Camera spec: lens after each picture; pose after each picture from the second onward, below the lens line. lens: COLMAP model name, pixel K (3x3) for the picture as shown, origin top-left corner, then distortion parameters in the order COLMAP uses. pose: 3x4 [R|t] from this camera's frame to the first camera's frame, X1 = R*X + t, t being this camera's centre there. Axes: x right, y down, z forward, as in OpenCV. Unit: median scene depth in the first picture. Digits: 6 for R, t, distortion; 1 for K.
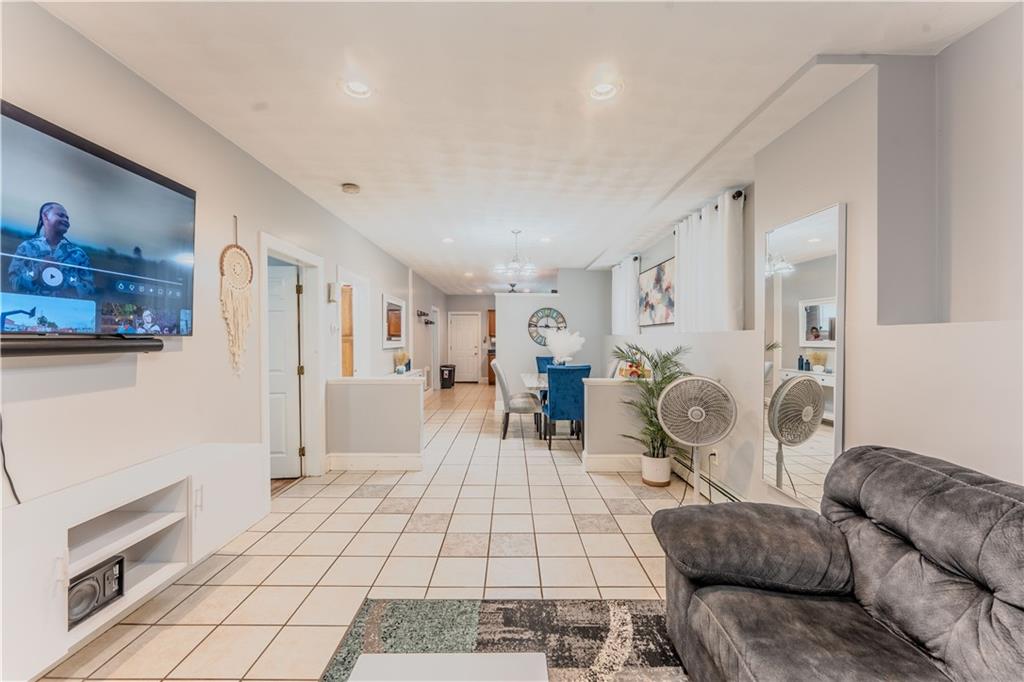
lens RADIAL K [[400.2, 0, 512.0], [0, 400.2, 341.0], [0, 0, 1]] dist [-0.001487, -0.000057]
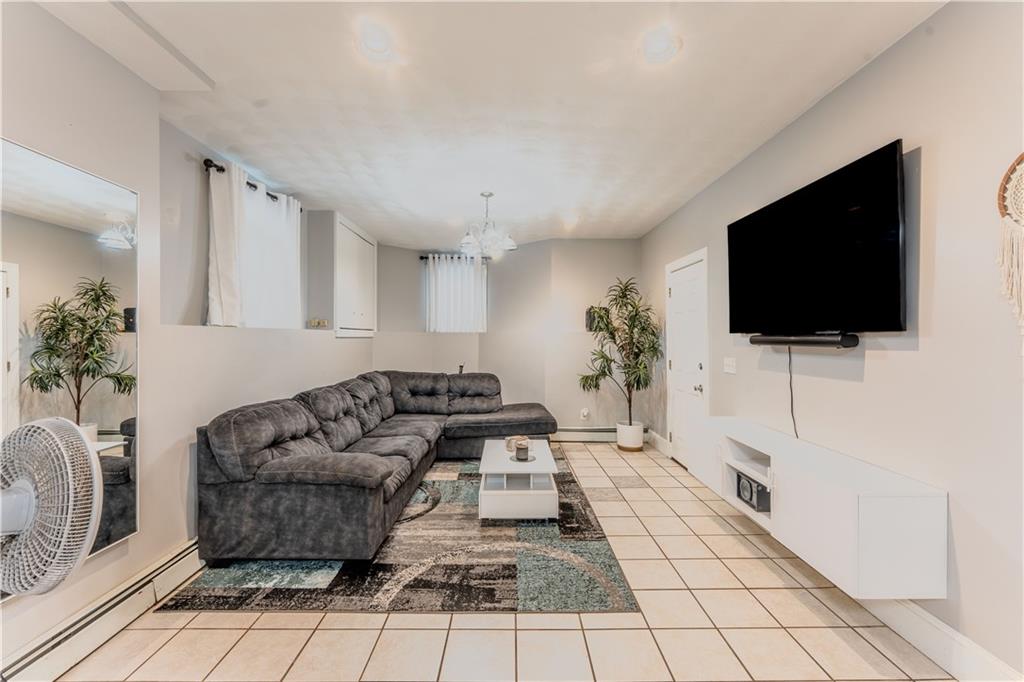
lens RADIAL K [[442.9, 0, 512.0], [0, 442.9, 341.0], [0, 0, 1]] dist [-0.000007, -0.000004]
pose [[-0.999996, 0.002245, 0.001576, -0.073281], [0.002271, 0.999859, 0.016627, -0.011280], [-0.001538, 0.016630, -0.999861, 2.243548]]
